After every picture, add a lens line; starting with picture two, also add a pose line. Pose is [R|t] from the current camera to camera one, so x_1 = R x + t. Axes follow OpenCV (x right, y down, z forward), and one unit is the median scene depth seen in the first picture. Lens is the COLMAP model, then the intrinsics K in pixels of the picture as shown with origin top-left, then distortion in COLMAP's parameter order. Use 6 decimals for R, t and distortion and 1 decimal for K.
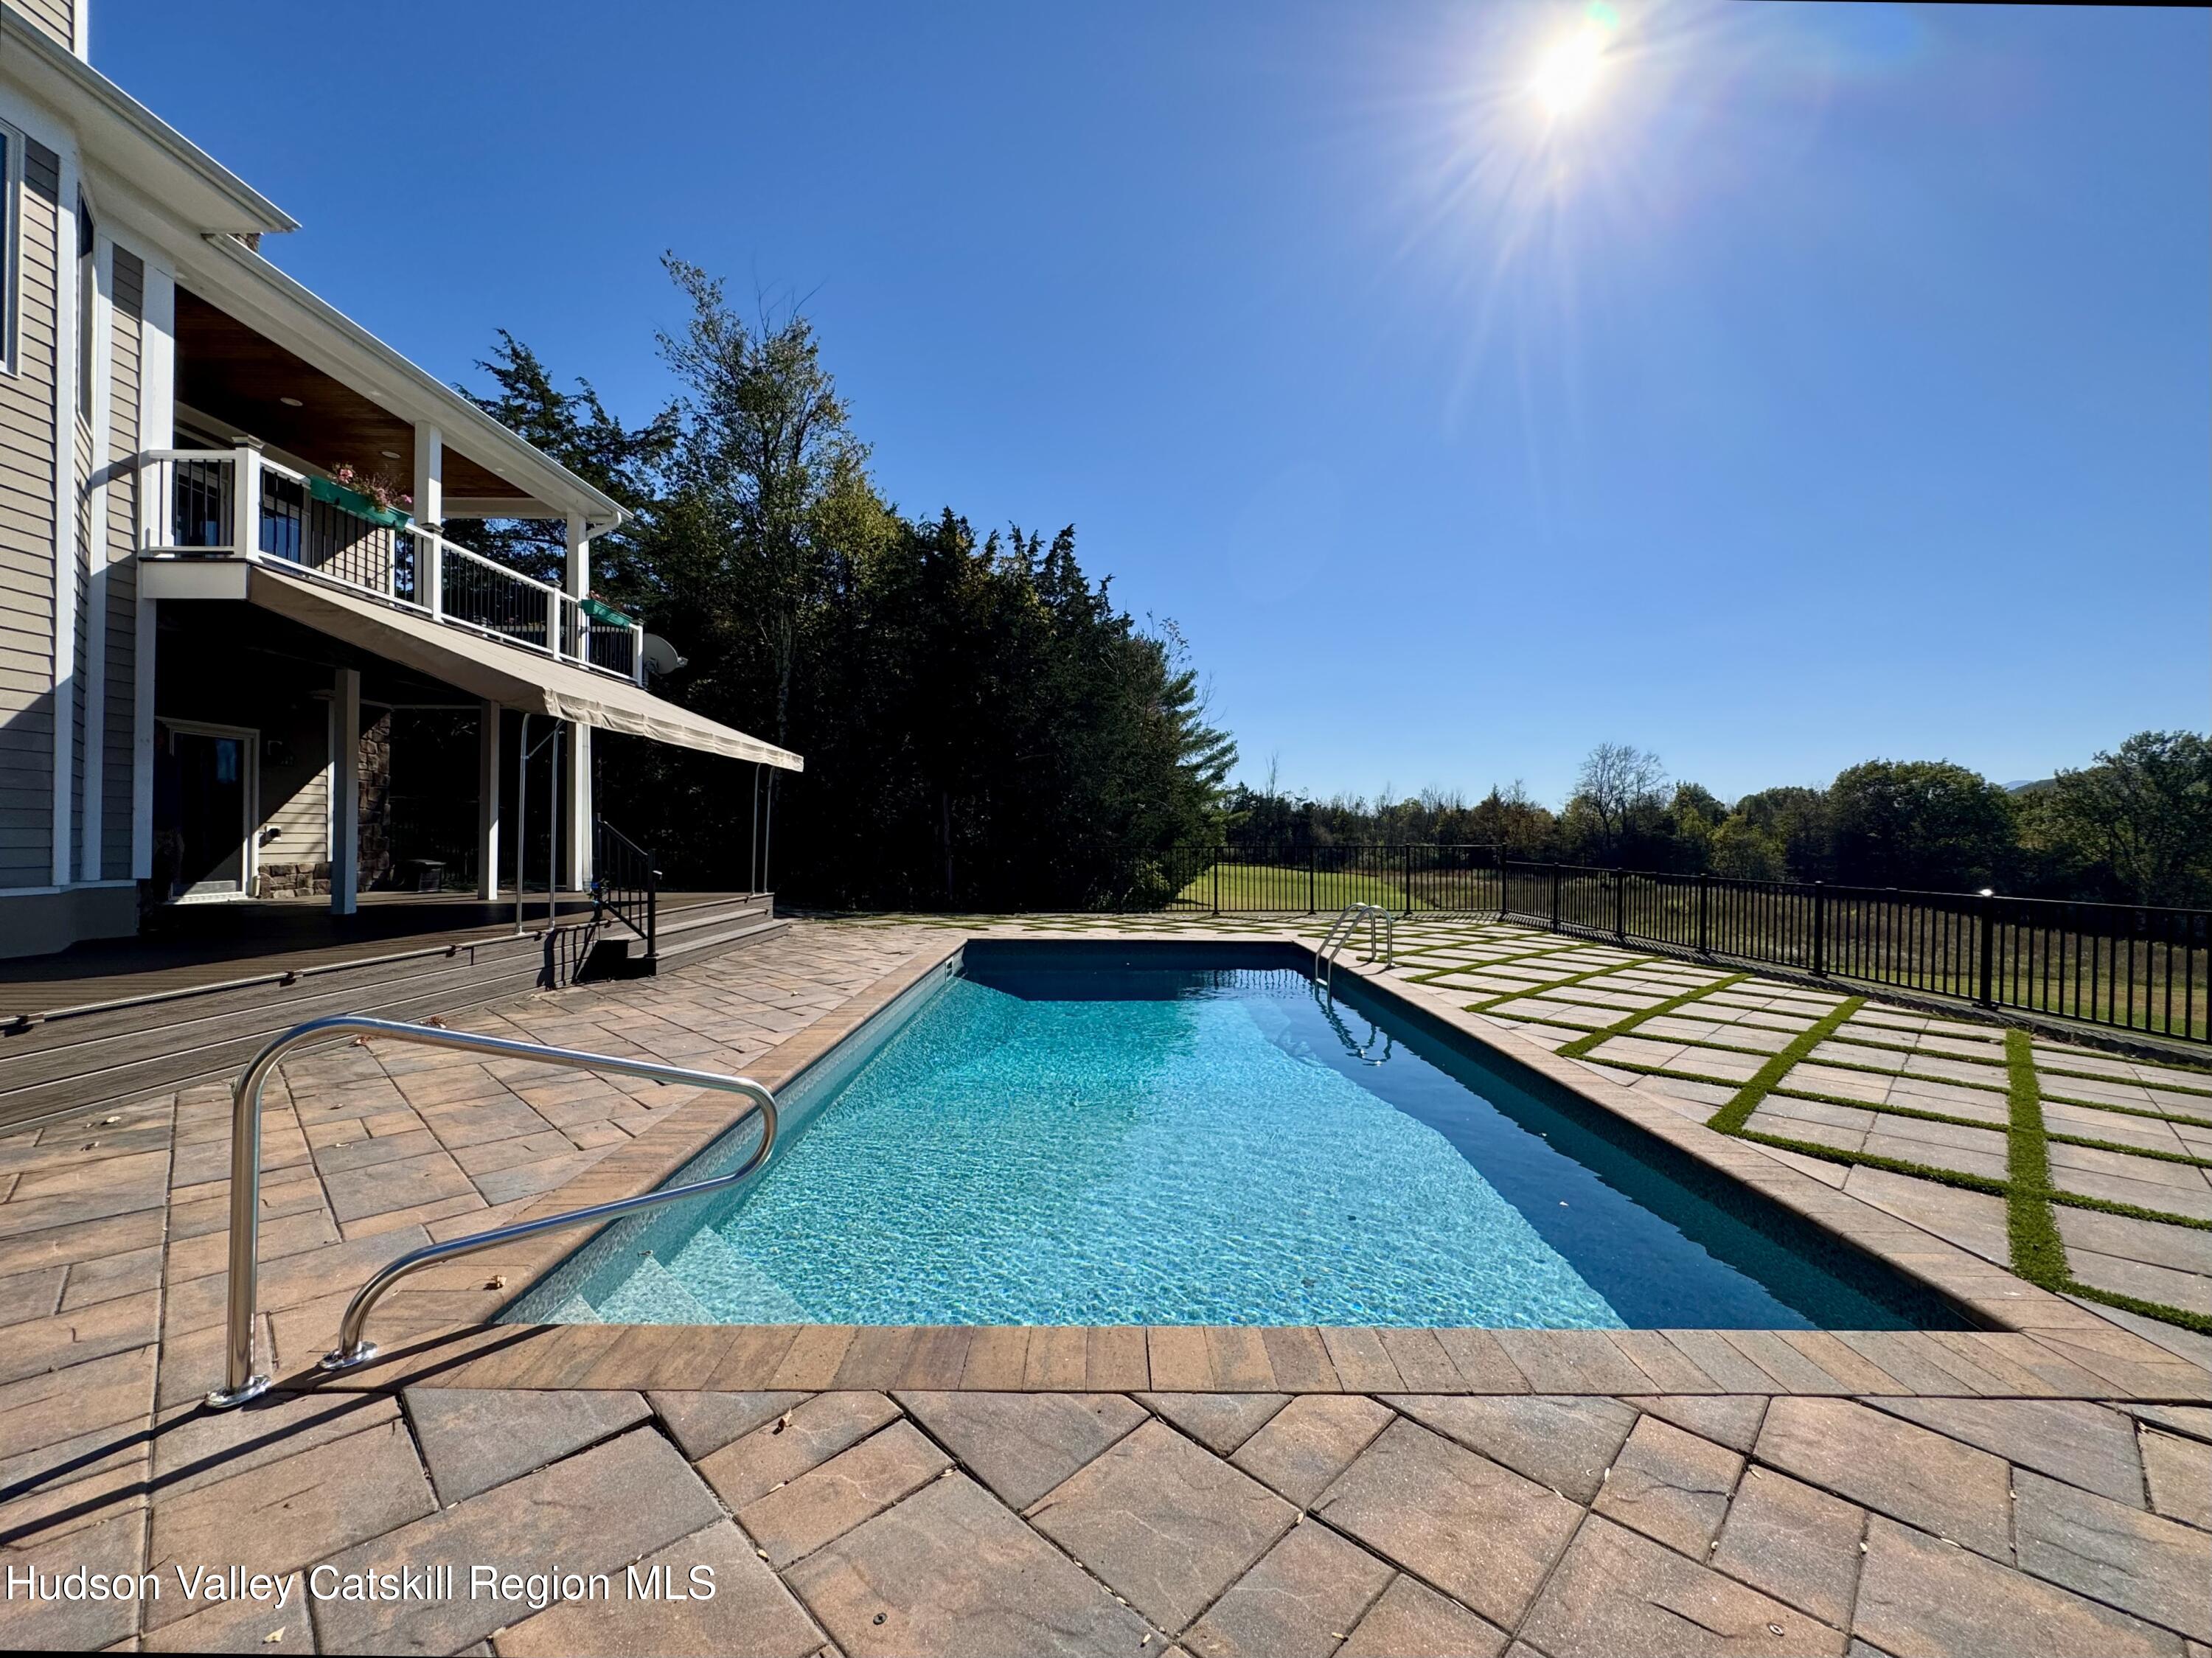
lens RADIAL K [[884.6, 0, 1106.0], [0, 884.6, 829.0], [0, 0, 1]] dist [0.000629, -0.000100]
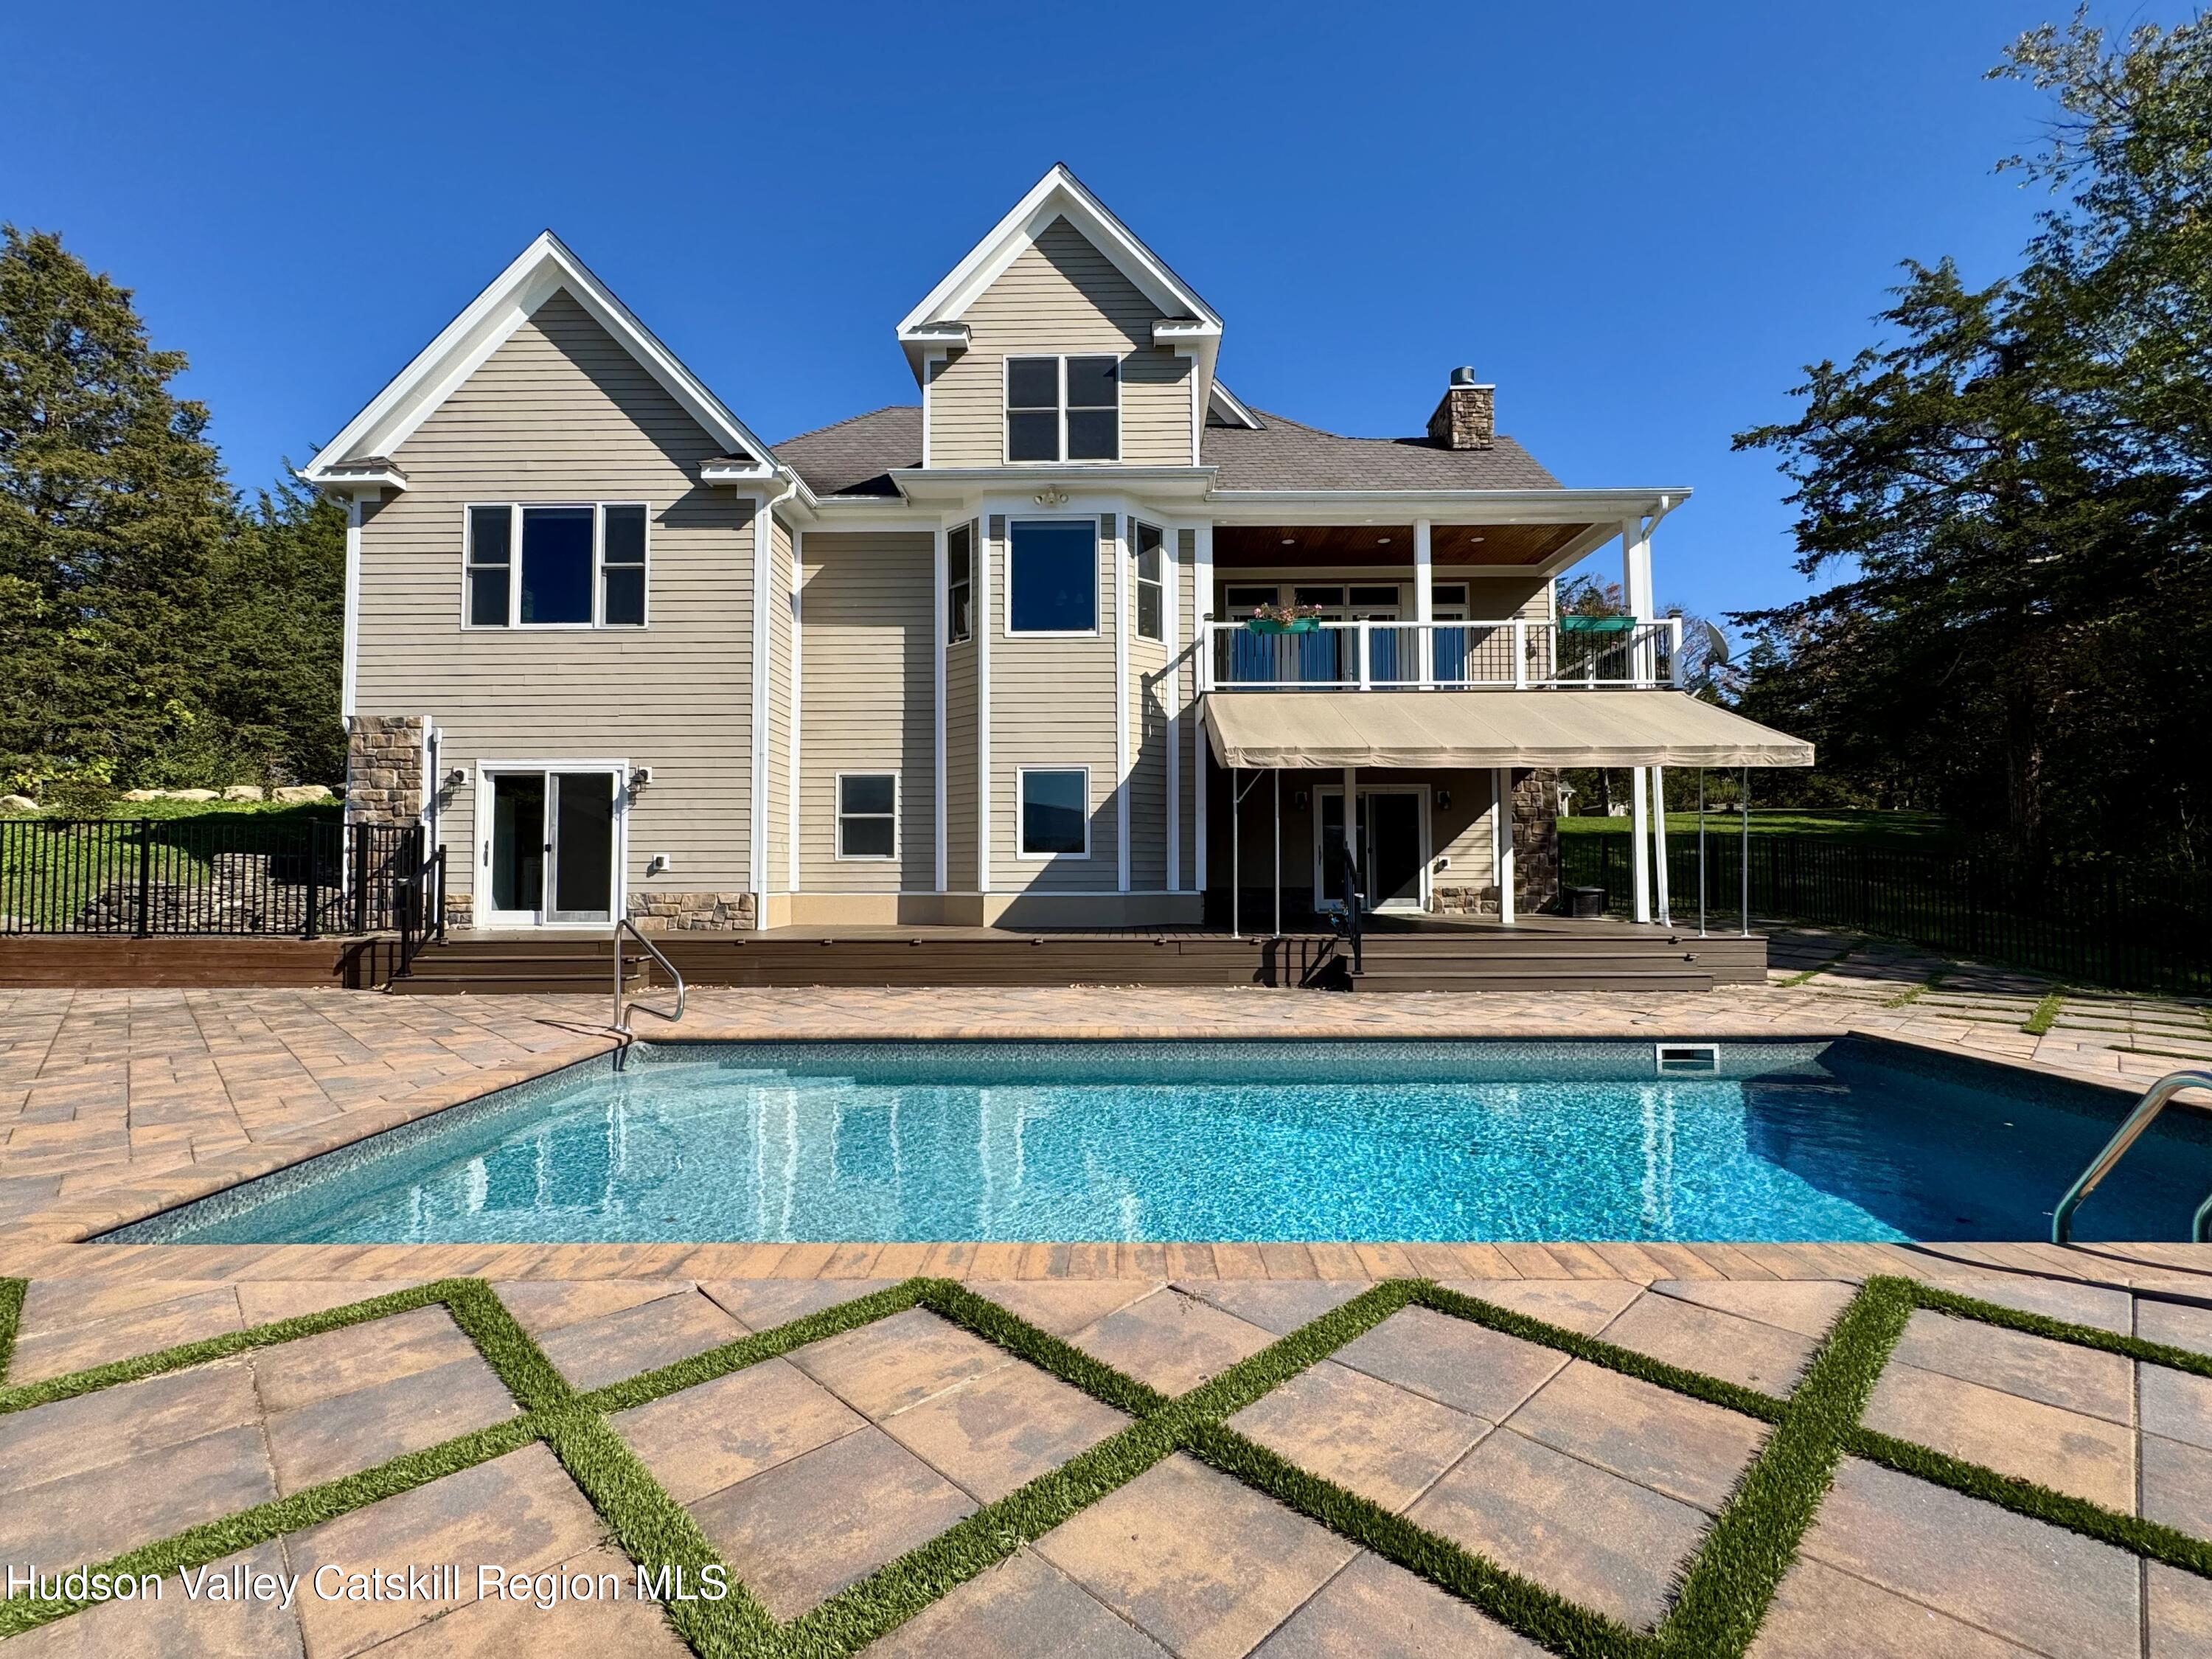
lens RADIAL K [[991.4, 0, 1106.0], [0, 991.4, 829.5], [0, 0, 1]] dist [-0.002818, -0.000355]
pose [[-0.010319, -0.044744, -0.998945, 0.536701], [0.013466, 0.998902, -0.044882, 0.015004], [0.999856, -0.013915, -0.009705, 0.557028]]
